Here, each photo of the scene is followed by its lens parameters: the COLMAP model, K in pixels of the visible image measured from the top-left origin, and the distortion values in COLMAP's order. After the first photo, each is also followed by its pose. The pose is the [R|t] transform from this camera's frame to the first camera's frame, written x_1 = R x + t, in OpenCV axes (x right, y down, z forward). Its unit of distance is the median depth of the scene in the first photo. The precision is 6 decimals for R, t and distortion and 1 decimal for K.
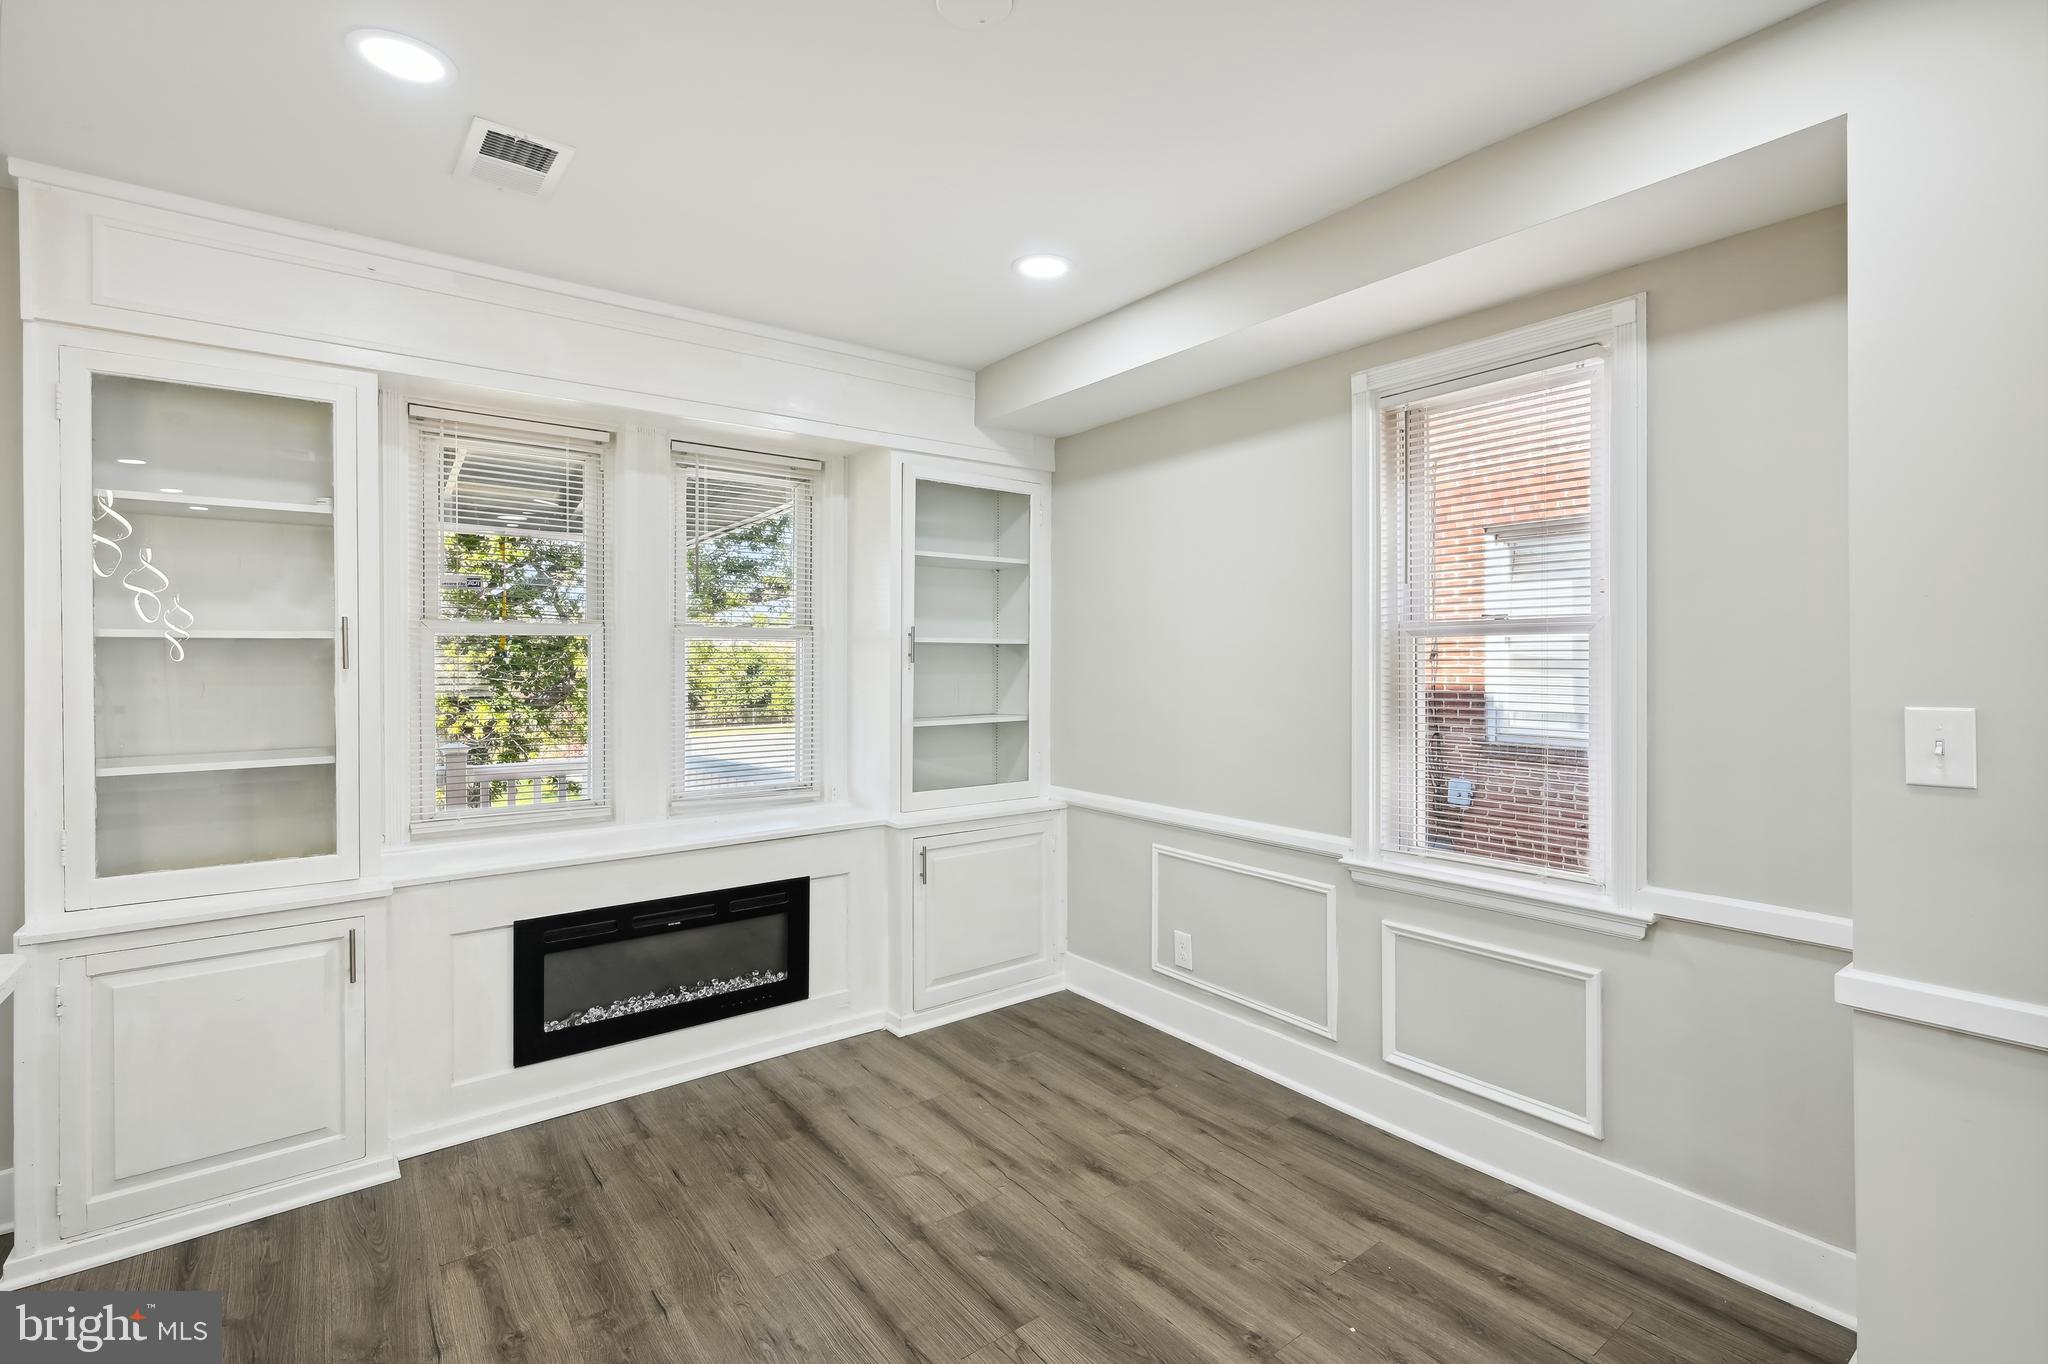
lens RADIAL K [[947.9, 0, 1023.4], [0, 947.9, 664.1], [0, 0, 1]] dist [0.005395, -0.002144]
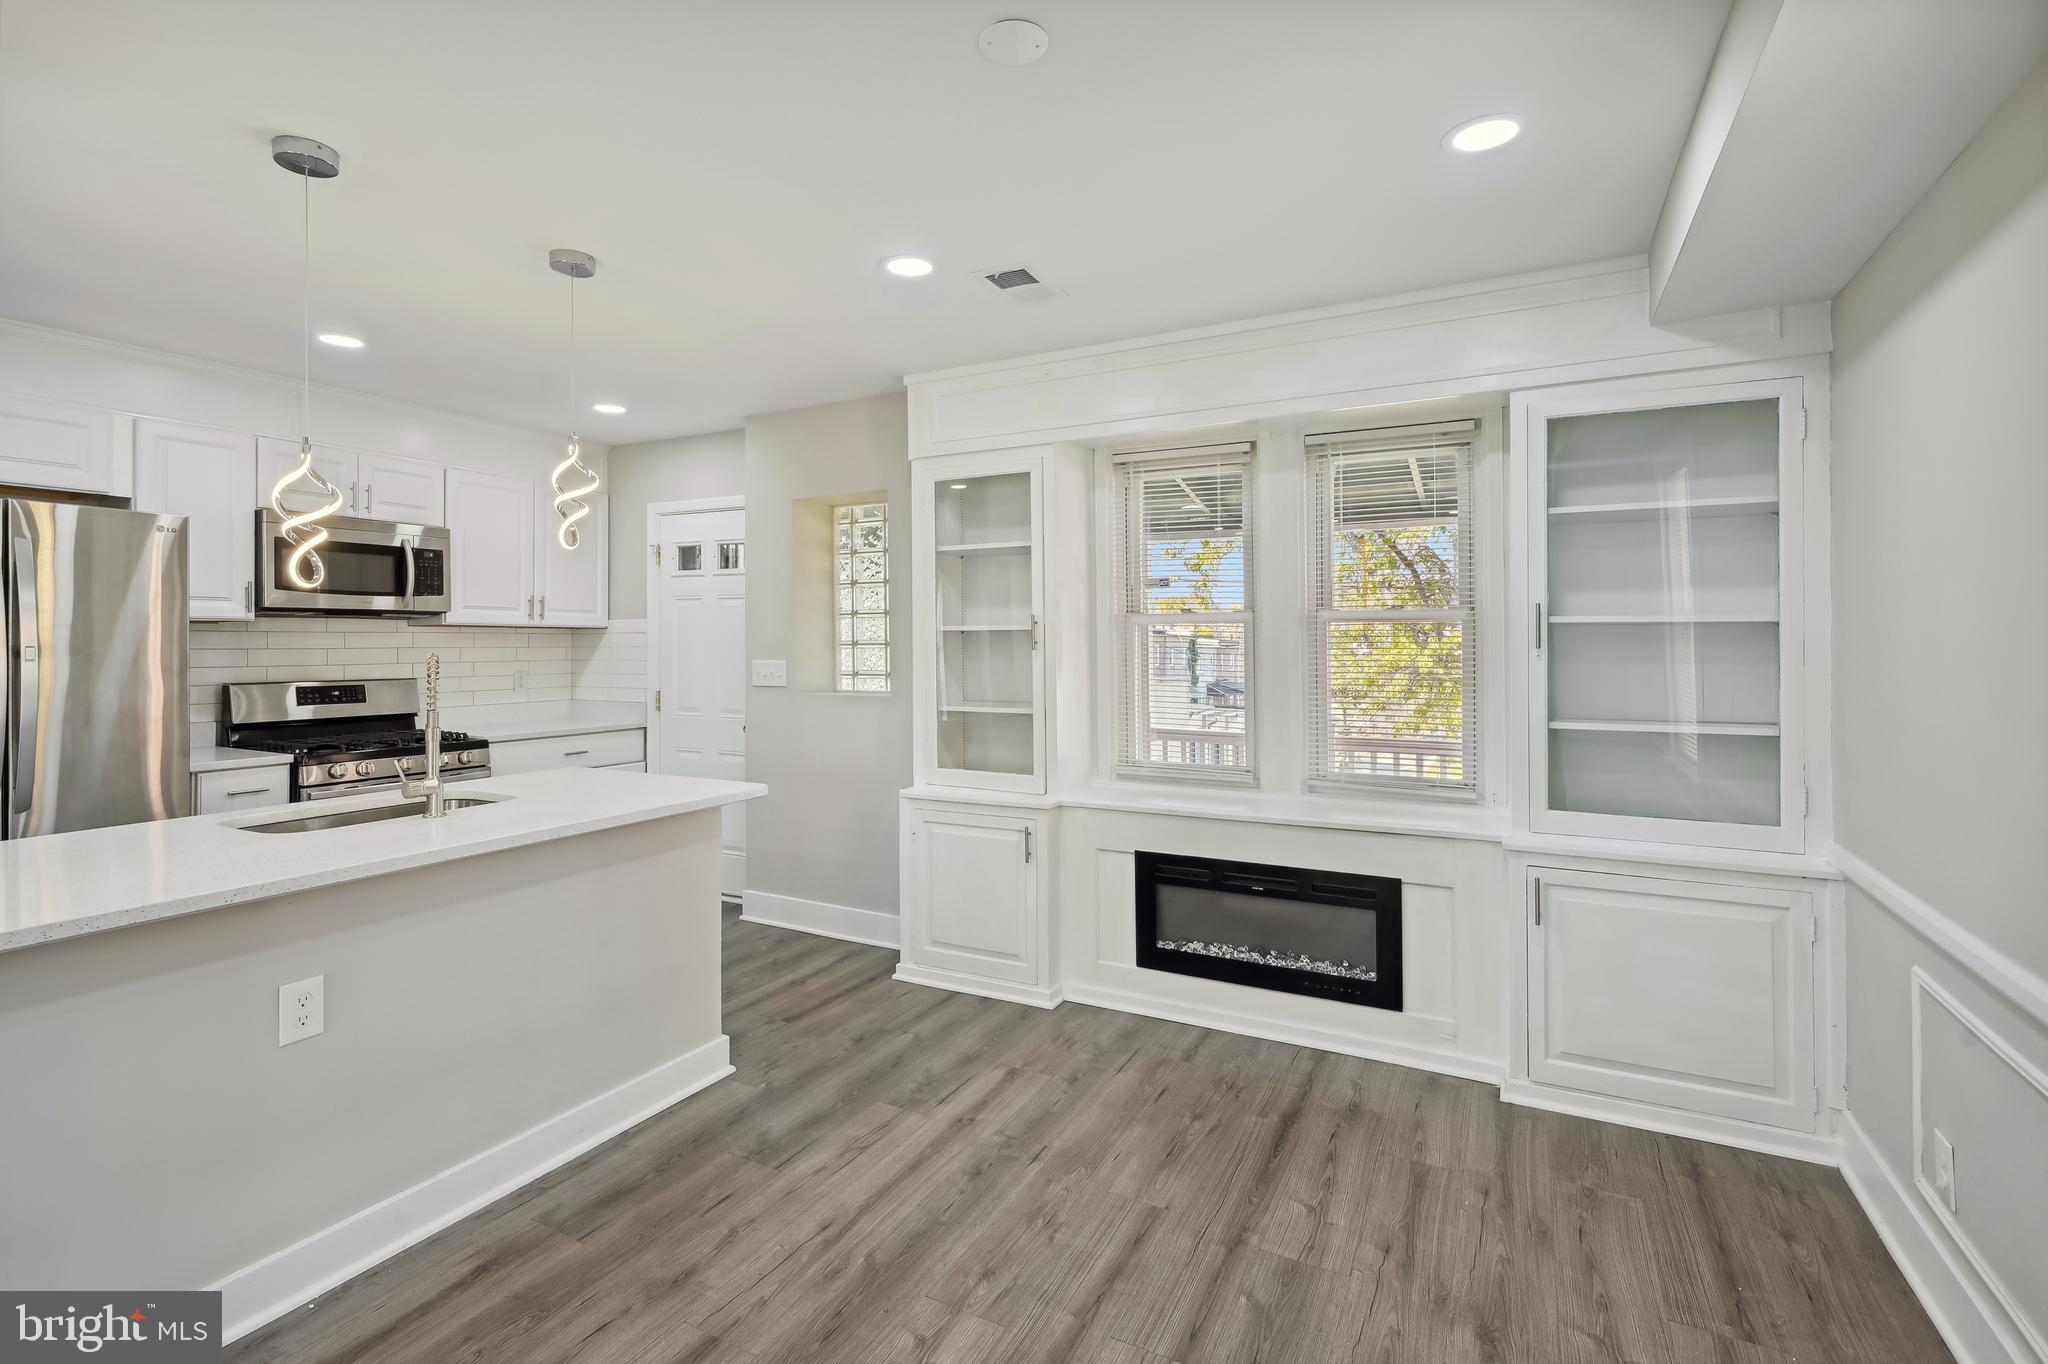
lens RADIAL K [[947.9, 0, 1011.4], [0, 947.9, 641.9], [0, 0, 1]] dist [0.005395, -0.002144]
pose [[0.407806, 0.001897, -0.913067, 0.506323], [-0.003616, 0.999993, 0.000463, -0.007183], [0.913061, 0.003113, 0.407810, 0.301915]]
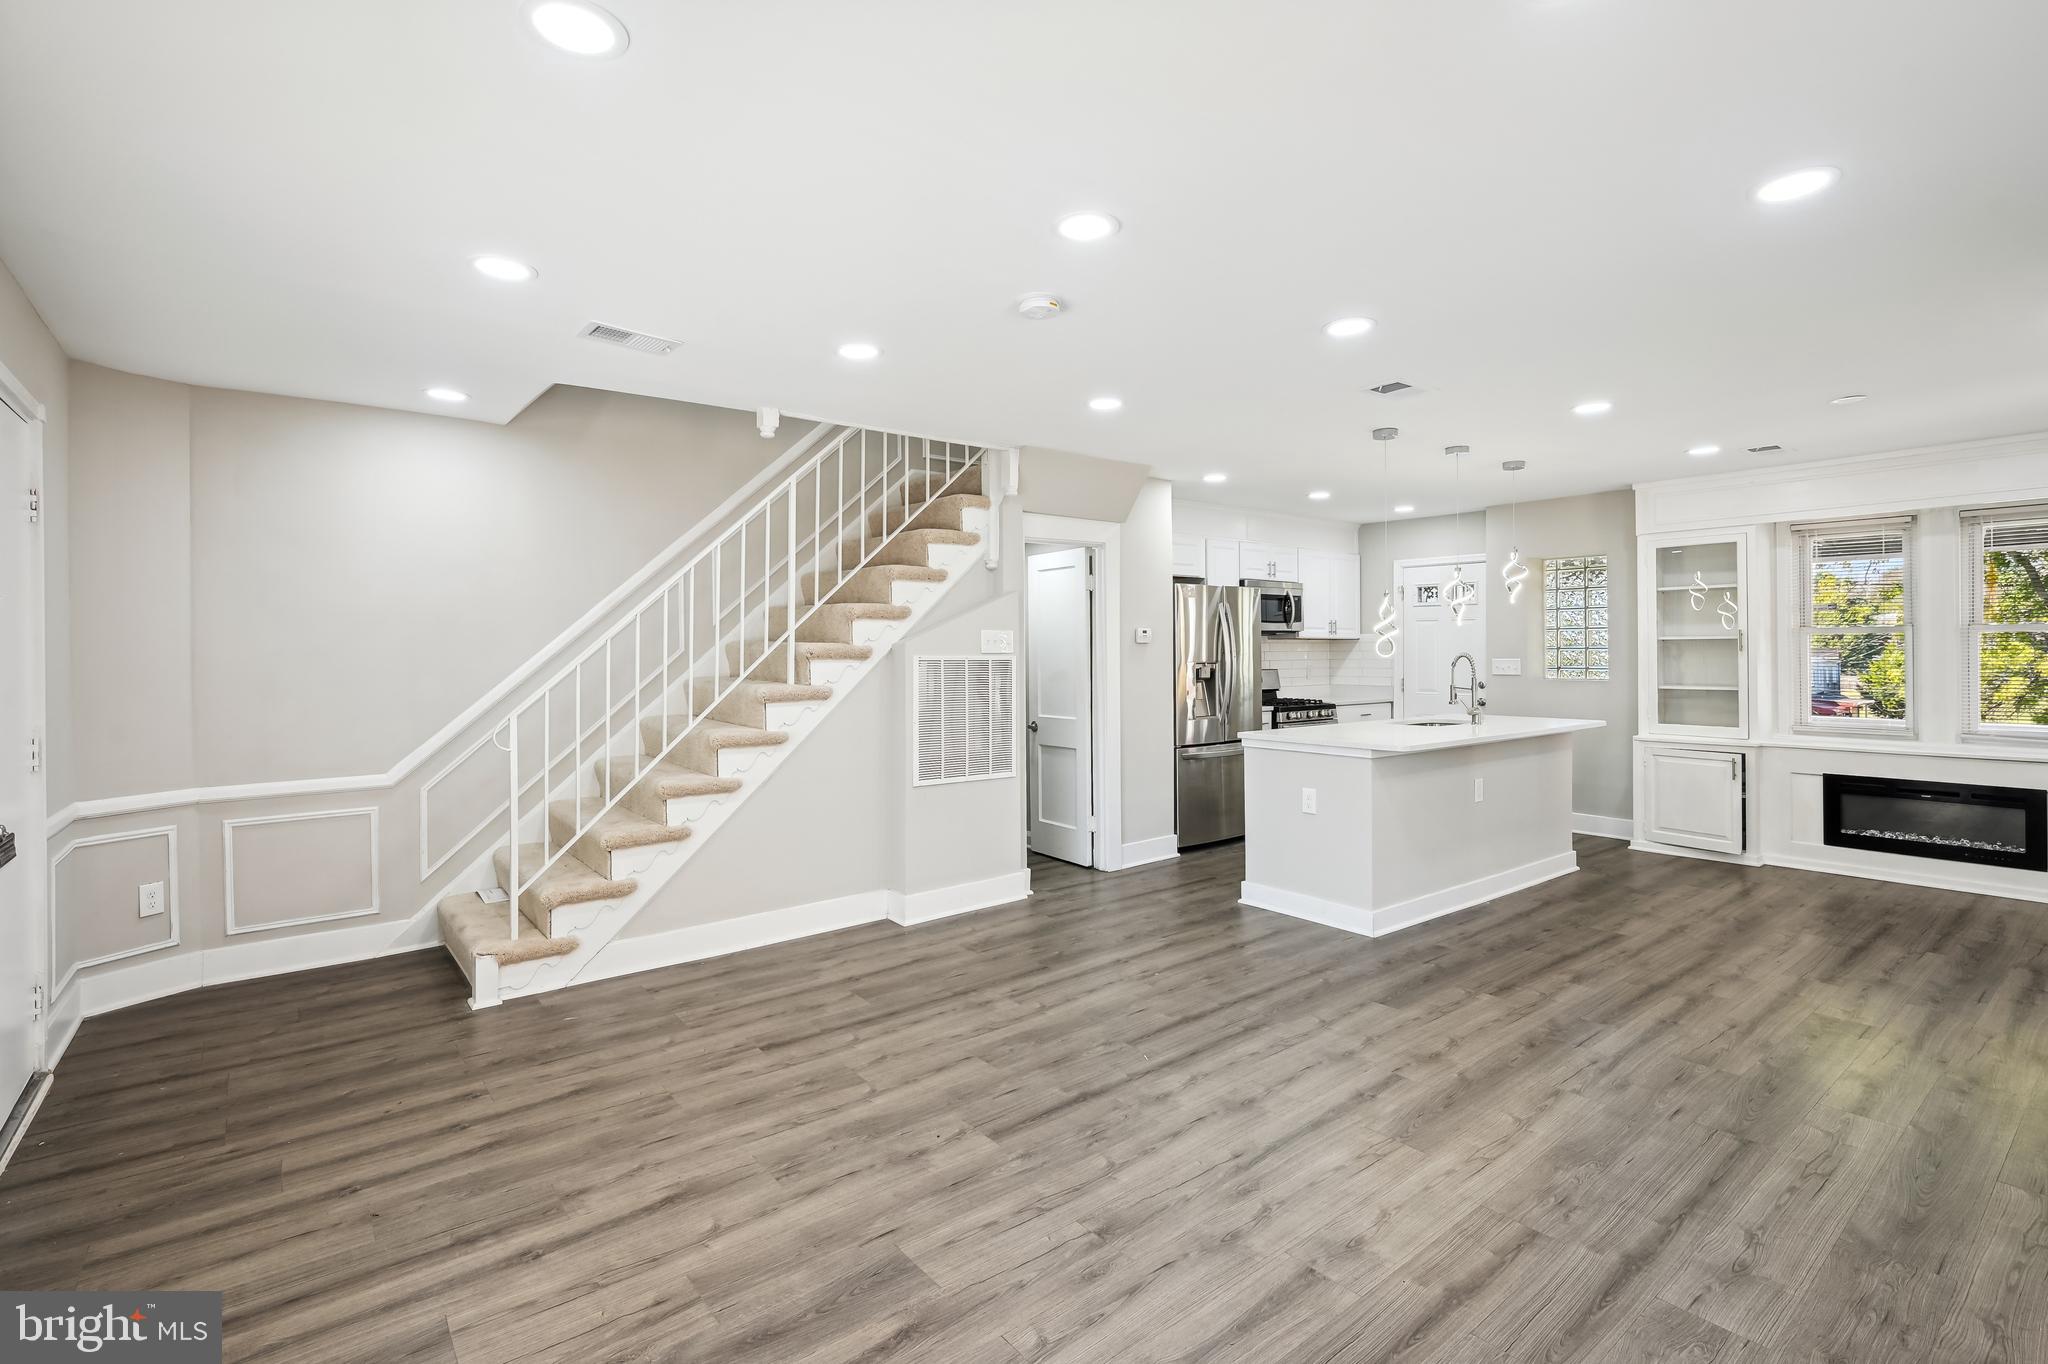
lens RADIAL K [[947.9, 0, 1030.8], [0, 947.9, 657.0], [0, 0, 1]] dist [0.005395, -0.002144]
pose [[0.018014, 0.008614, -0.999801, 1.374791], [0.001261, 0.999962, 0.008638, -0.002894], [0.999837, -0.001416, 0.018002, -0.700597]]
